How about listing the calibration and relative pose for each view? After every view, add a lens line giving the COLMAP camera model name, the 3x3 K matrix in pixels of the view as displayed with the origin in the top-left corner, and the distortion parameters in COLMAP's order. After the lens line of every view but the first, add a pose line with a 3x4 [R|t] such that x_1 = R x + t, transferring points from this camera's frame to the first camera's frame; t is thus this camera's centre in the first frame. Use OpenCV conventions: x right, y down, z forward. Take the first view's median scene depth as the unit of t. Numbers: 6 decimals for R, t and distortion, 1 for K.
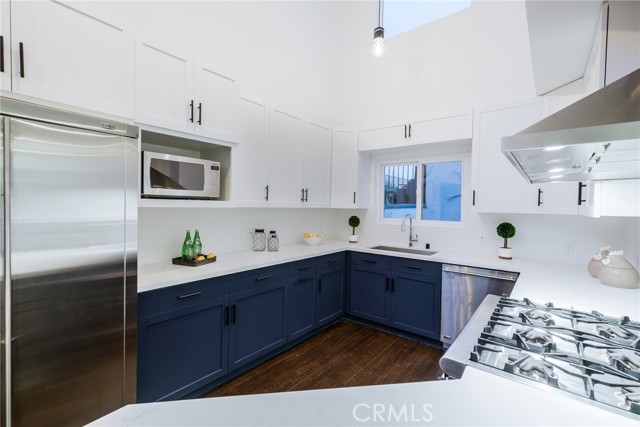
lens RADIAL K [[291.7, 0, 317.6], [0, 291.7, 210.5], [0, 0, 1]] dist [0.012272, -0.000144]
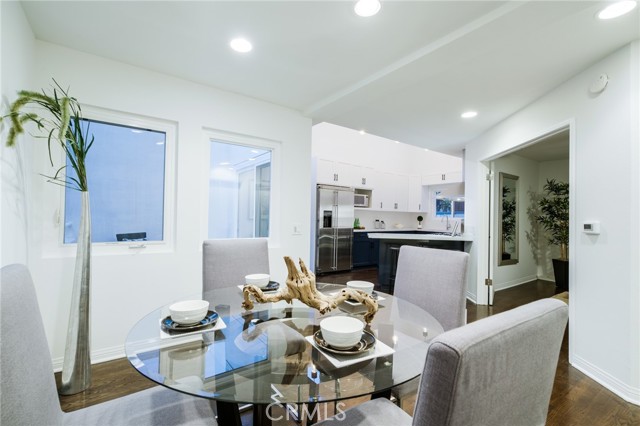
lens RADIAL K [[291.7, 0, 320.9], [0, 291.7, 216.8], [0, 0, 1]] dist [0.012272, -0.000144]
pose [[0.961409, 0.001125, -0.275120, 0.023411], [-0.009212, 0.999563, -0.028104, 0.118763], [0.274968, 0.029554, 0.960999, -1.606714]]
